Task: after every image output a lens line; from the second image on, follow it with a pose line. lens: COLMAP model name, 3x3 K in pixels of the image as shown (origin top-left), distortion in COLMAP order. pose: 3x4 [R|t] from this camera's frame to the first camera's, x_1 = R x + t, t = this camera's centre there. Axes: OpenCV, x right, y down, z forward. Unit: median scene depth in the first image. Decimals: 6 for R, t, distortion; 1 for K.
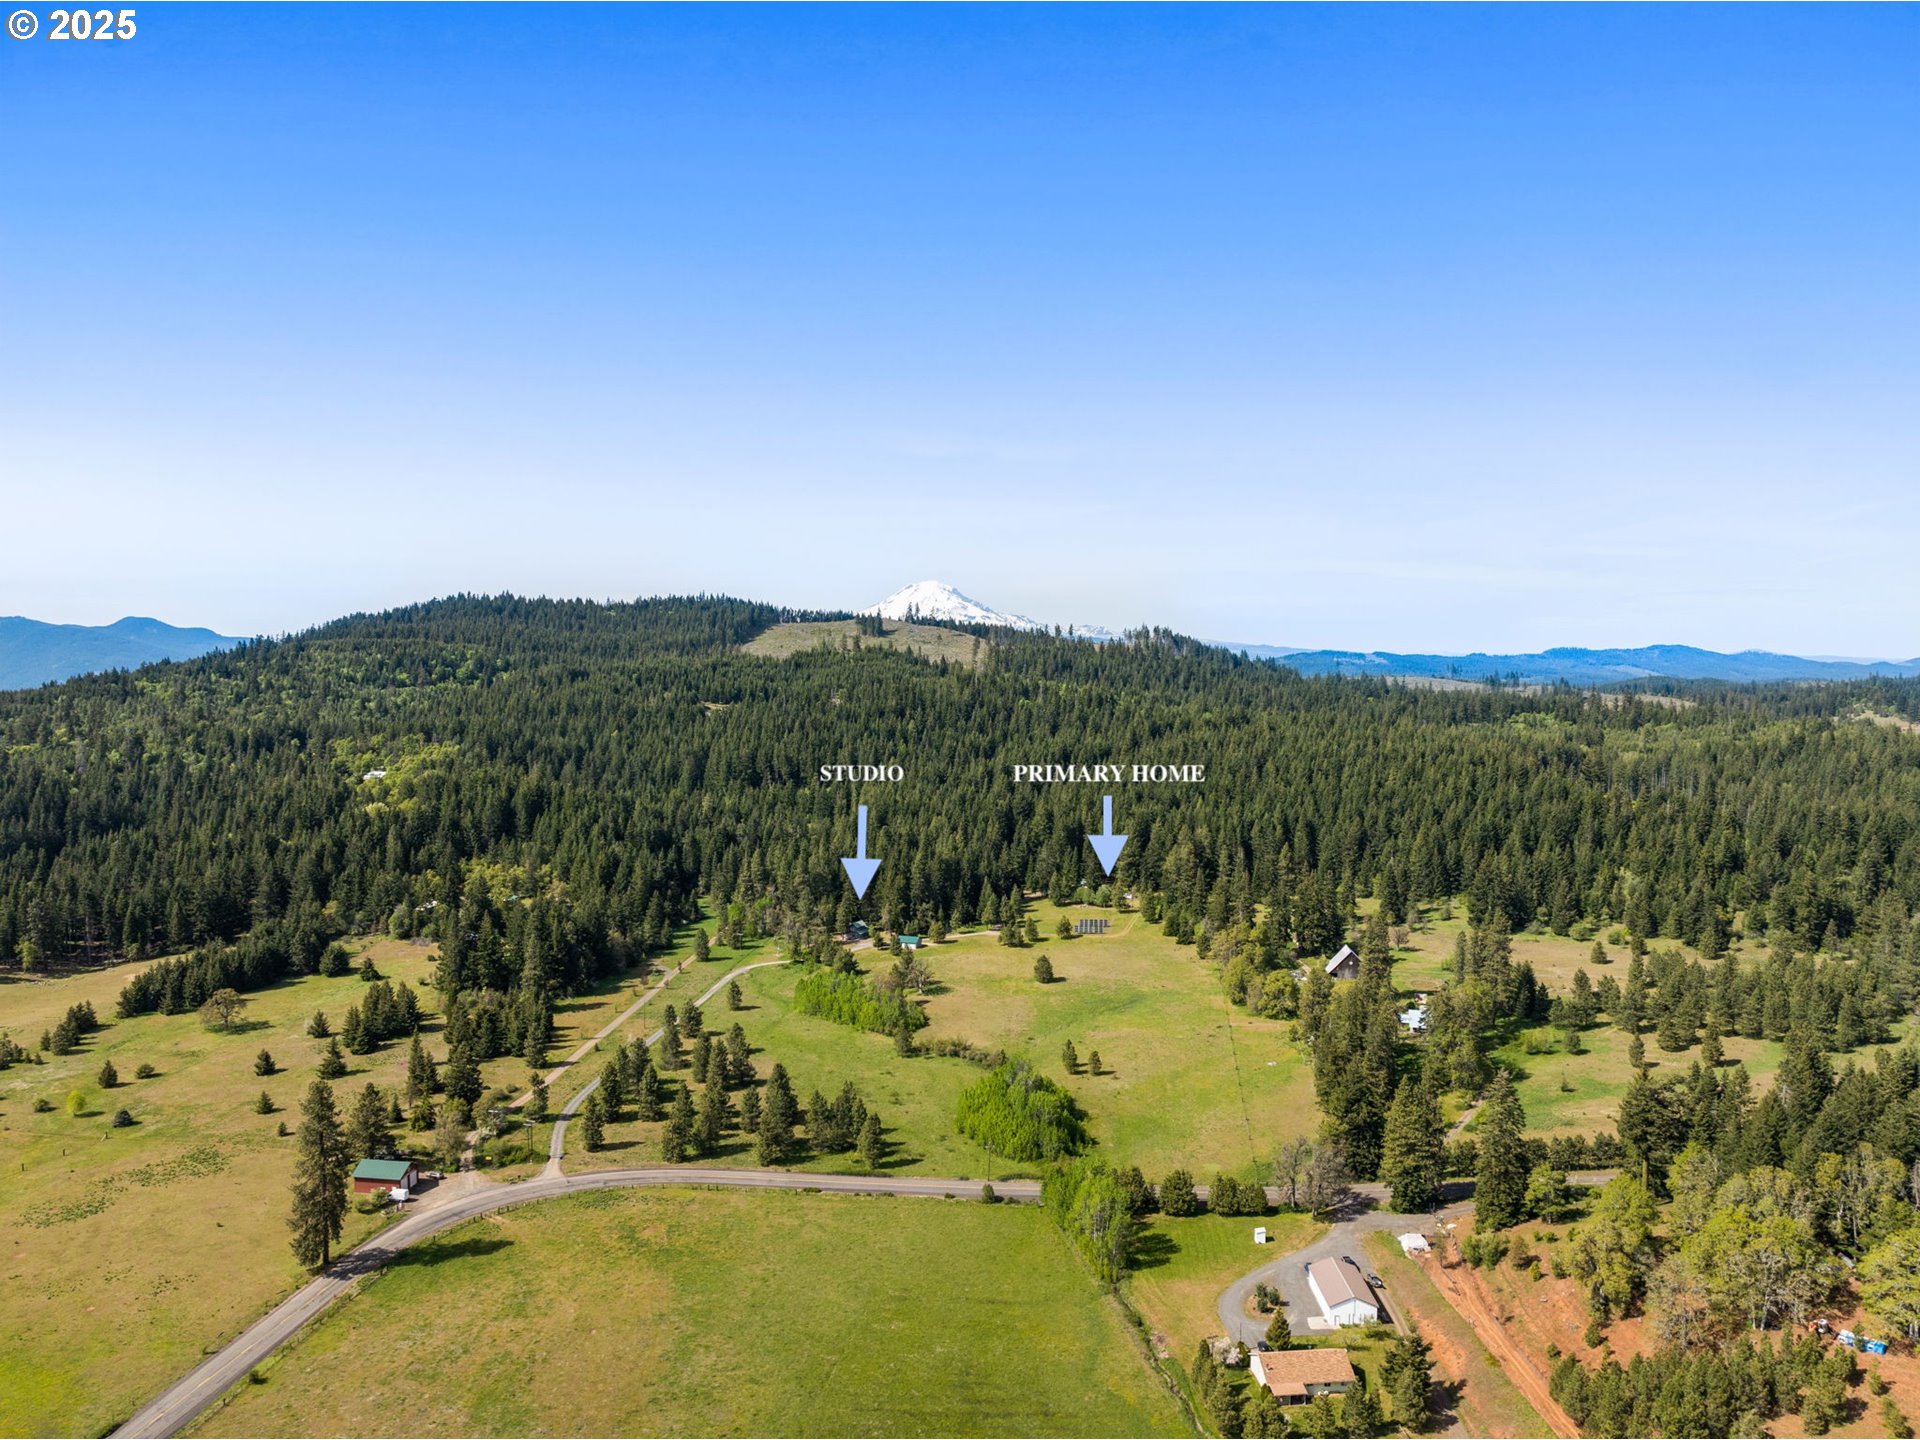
lens RADIAL K [[1314.8, 0, 960.0], [0, 1314.8, 720.0], [0, 0, 1]] dist [-0.030713, -0.003566]
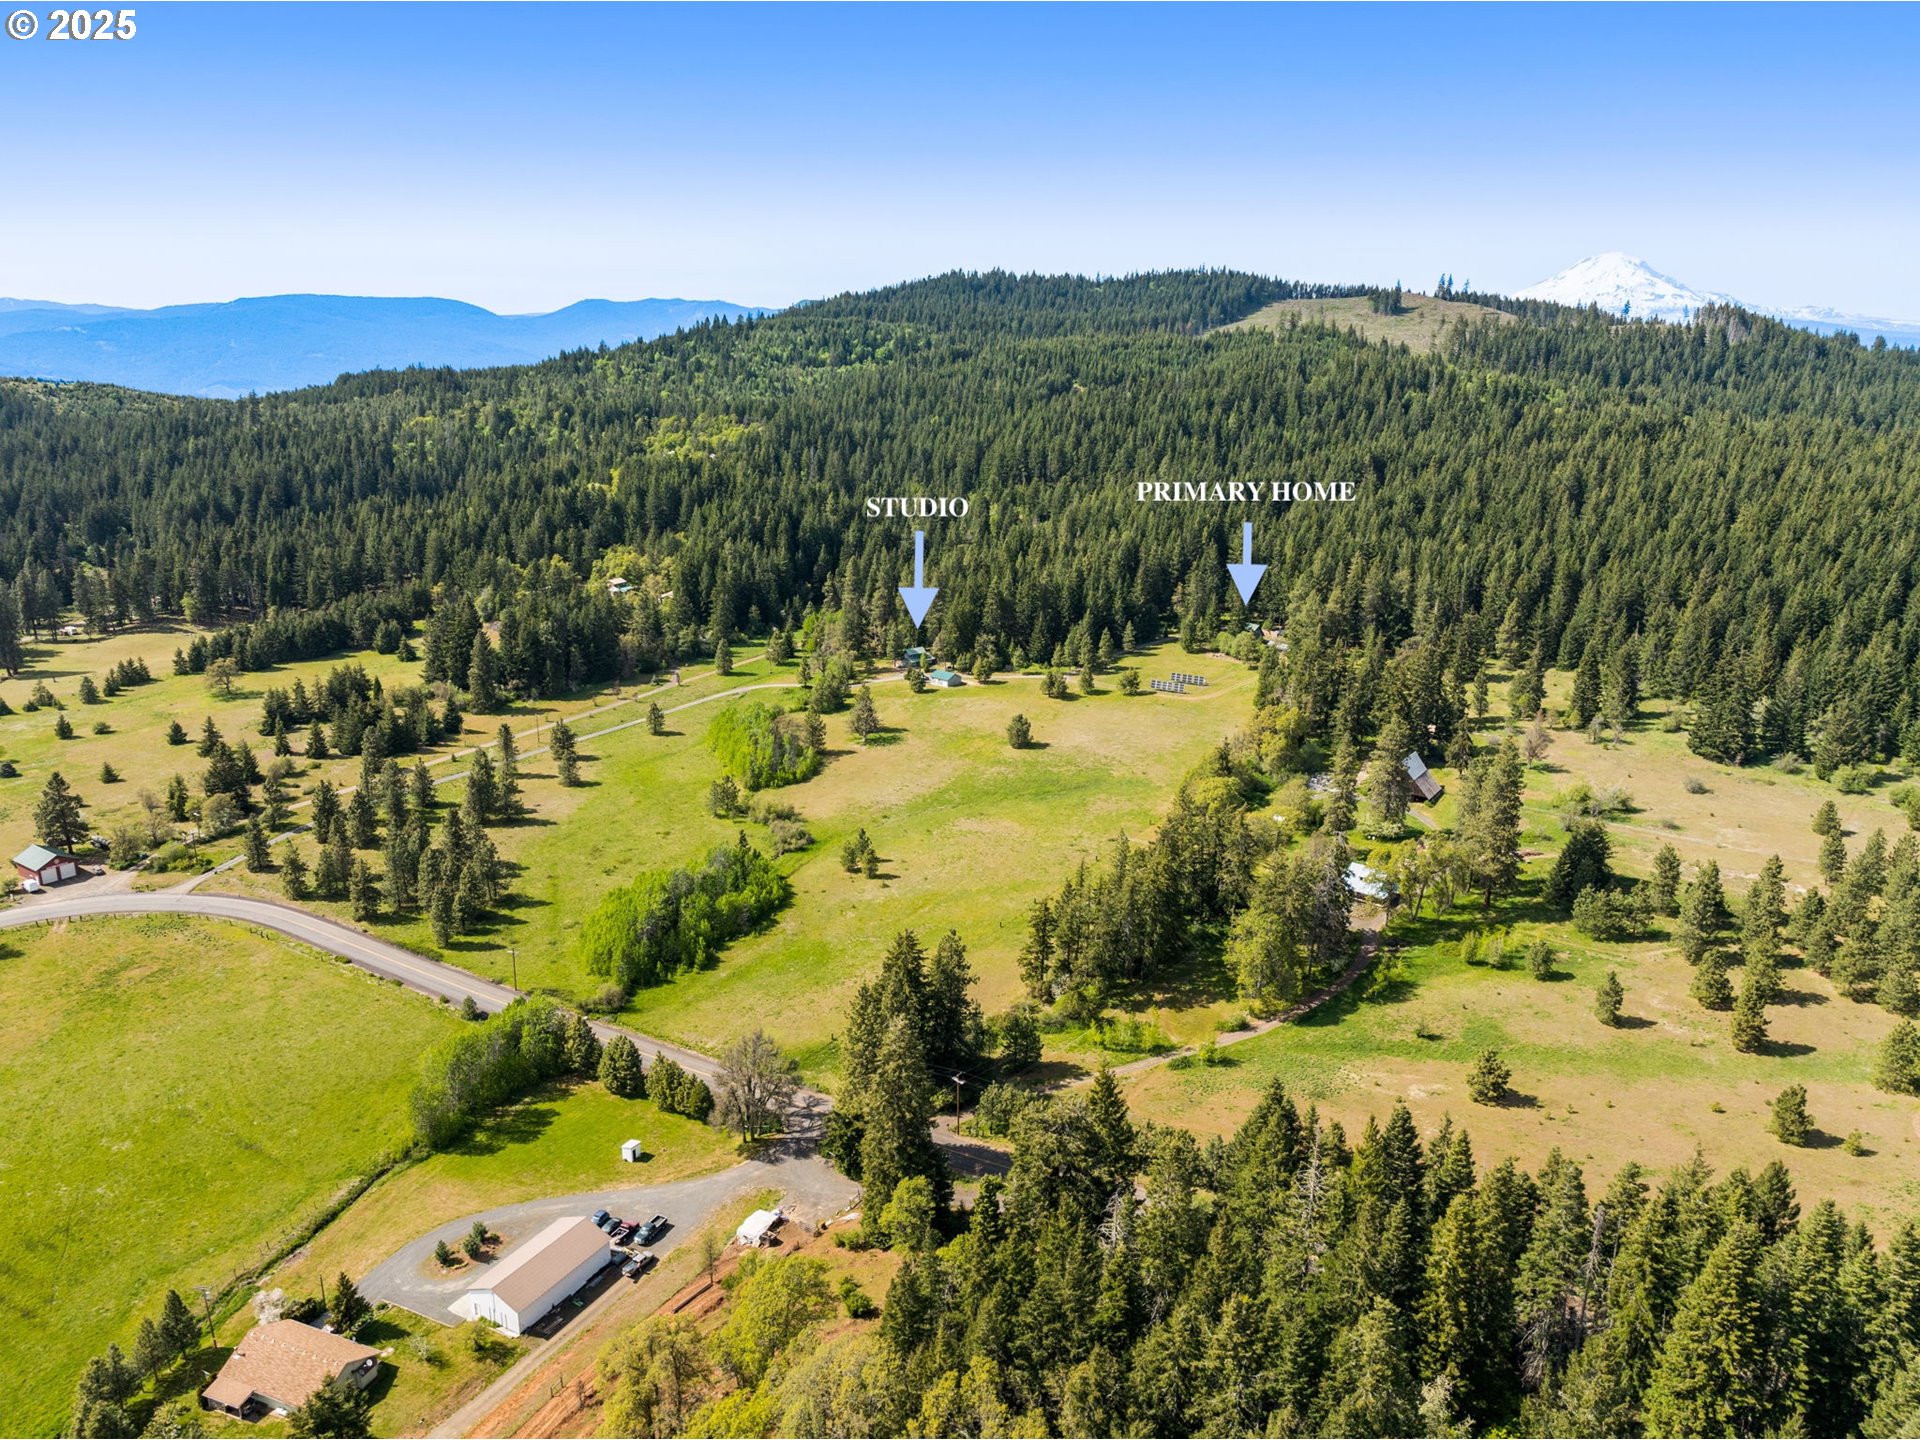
lens RADIAL K [[1314.8, 0, 960.0], [0, 1314.8, 720.0], [0, 0, 1]] dist [-0.030713, -0.003566]
pose [[0.899487, 0.123358, -0.419172, 0.286270], [-0.022054, 0.970915, 0.238405, -0.008827], [0.436390, -0.205198, 0.876047, 0.205424]]
